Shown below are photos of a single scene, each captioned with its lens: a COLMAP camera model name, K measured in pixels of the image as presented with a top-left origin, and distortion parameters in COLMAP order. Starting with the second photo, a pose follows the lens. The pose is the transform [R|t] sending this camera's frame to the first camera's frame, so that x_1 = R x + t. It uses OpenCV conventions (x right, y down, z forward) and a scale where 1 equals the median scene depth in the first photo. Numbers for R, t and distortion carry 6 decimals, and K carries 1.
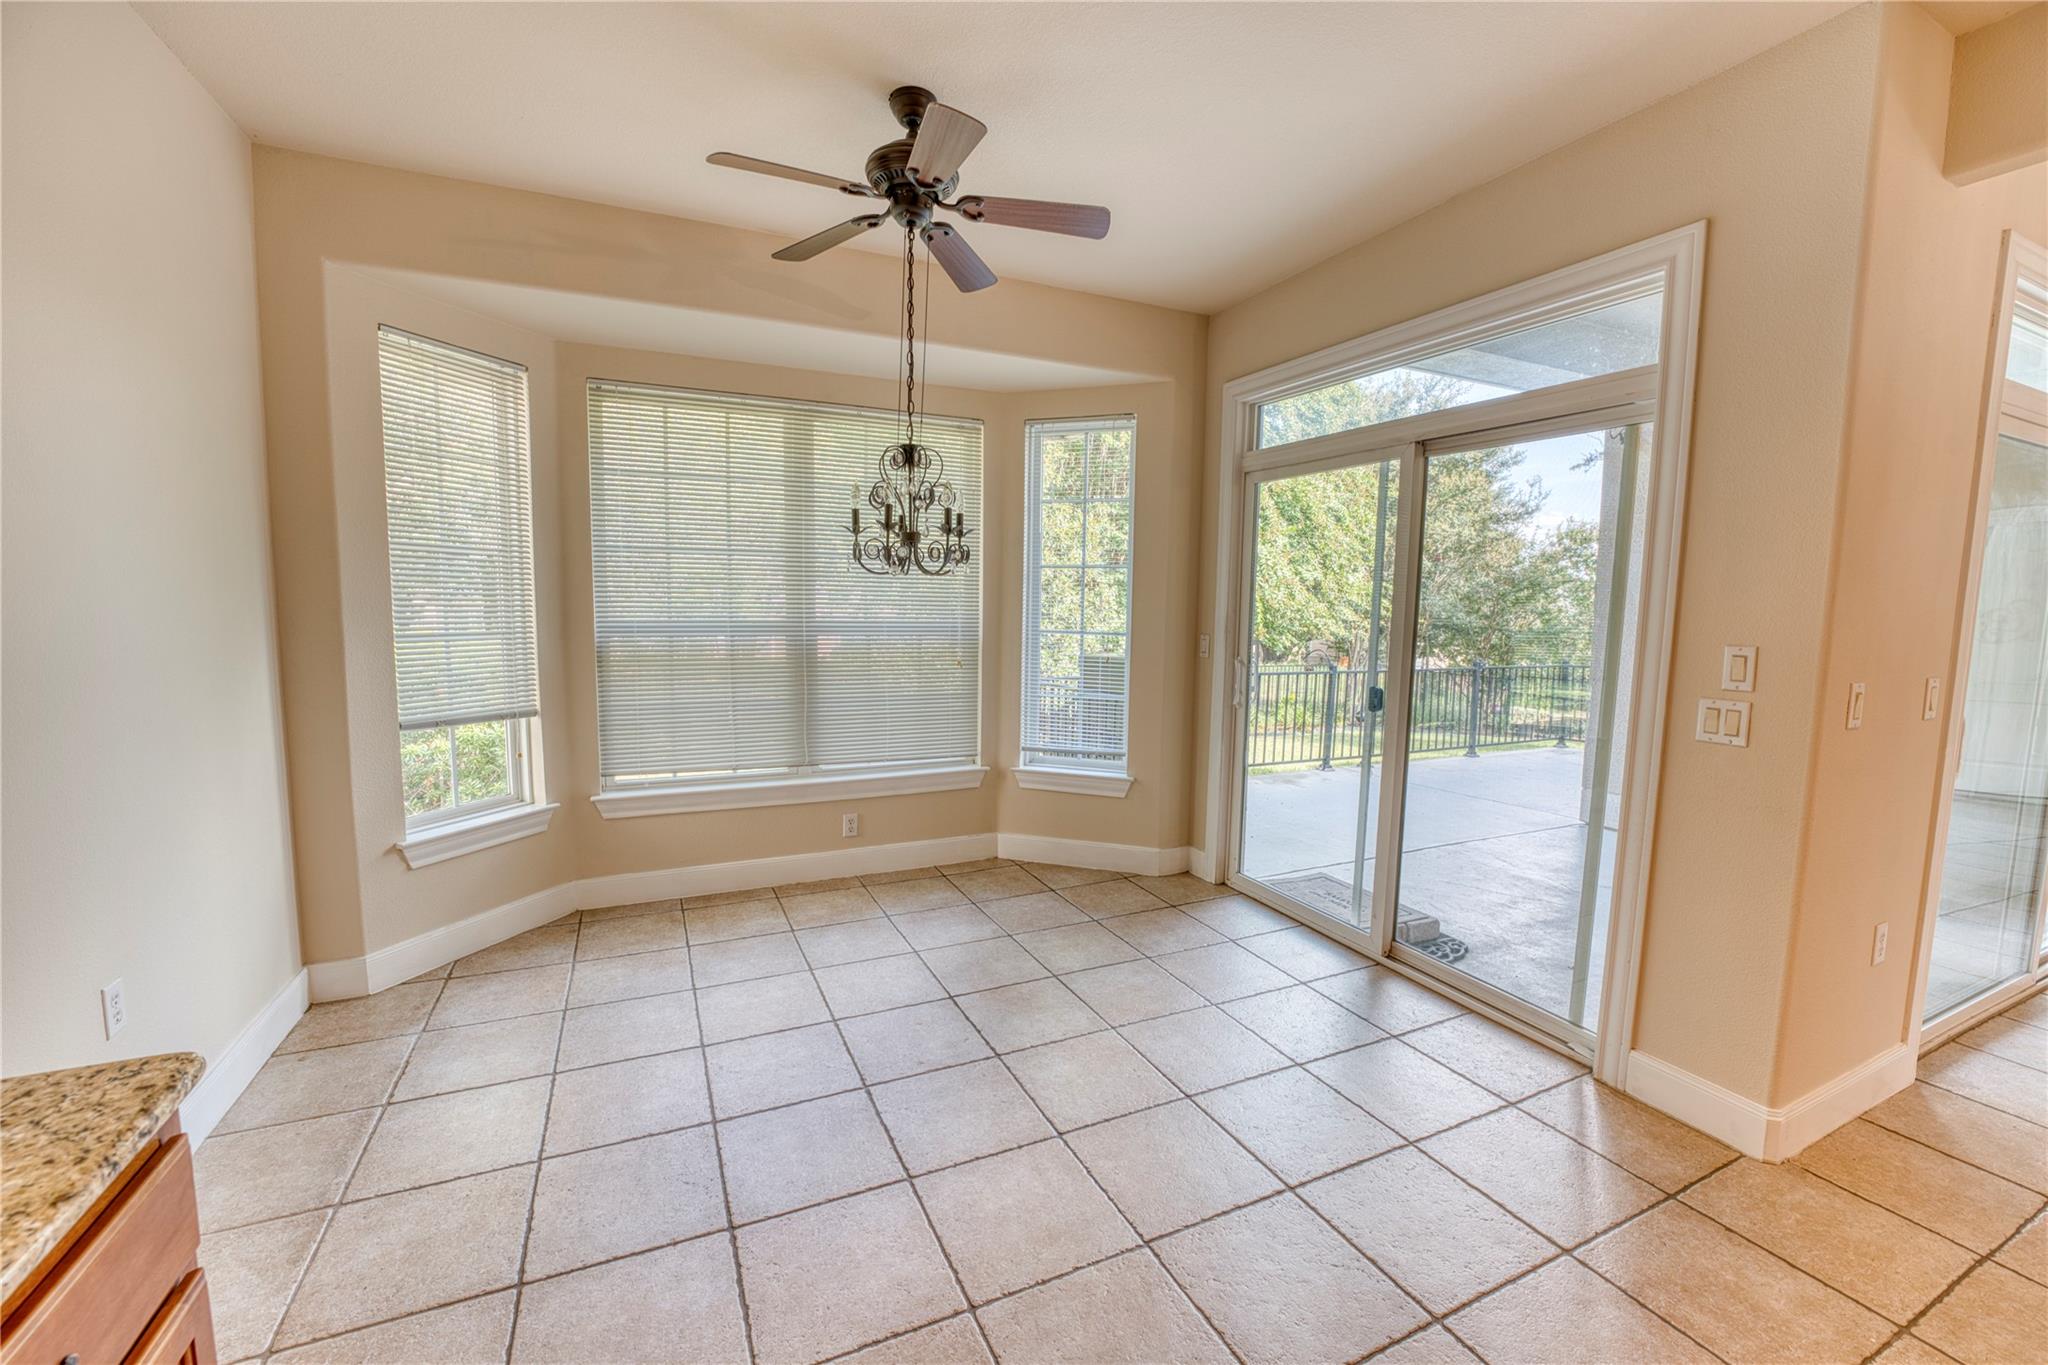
lens RADIAL K [[825.7, 0, 1031.5], [0, 825.7, 677.6], [0, 0, 1]] dist [-0.025138, 0.000265]
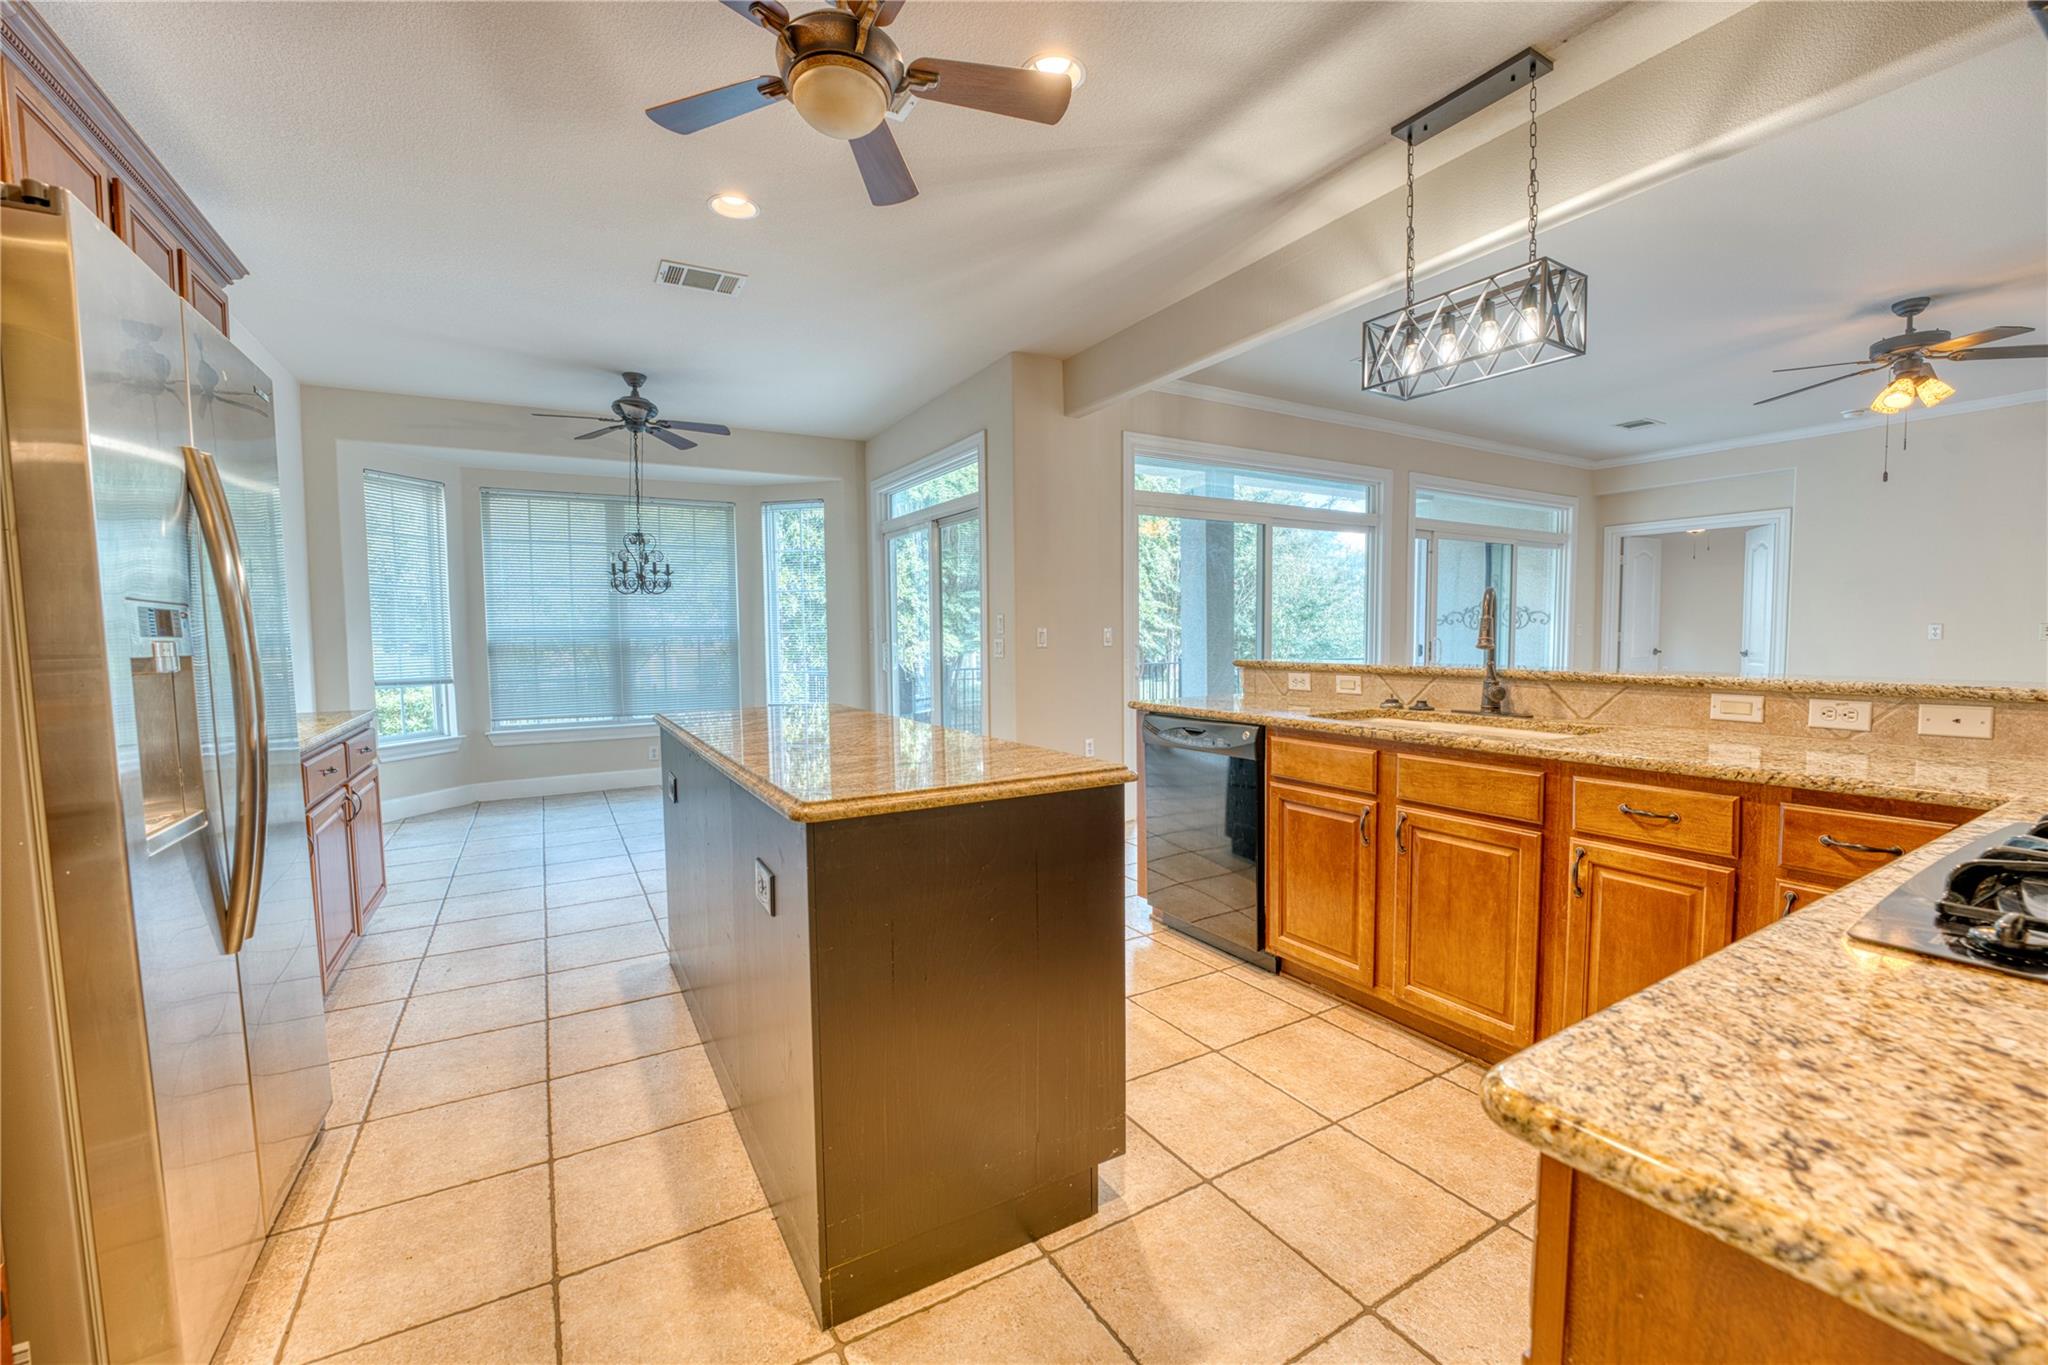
lens RADIAL K [[825.7, 0, 1021.3], [0, 825.7, 691.3], [0, 0, 1]] dist [-0.025138, 0.000265]
pose [[0.995575, -0.029416, 0.089252, 0.429052], [0.031801, 0.999171, -0.025413, 0.143968], [-0.088431, 0.028139, 0.995685, -0.802022]]
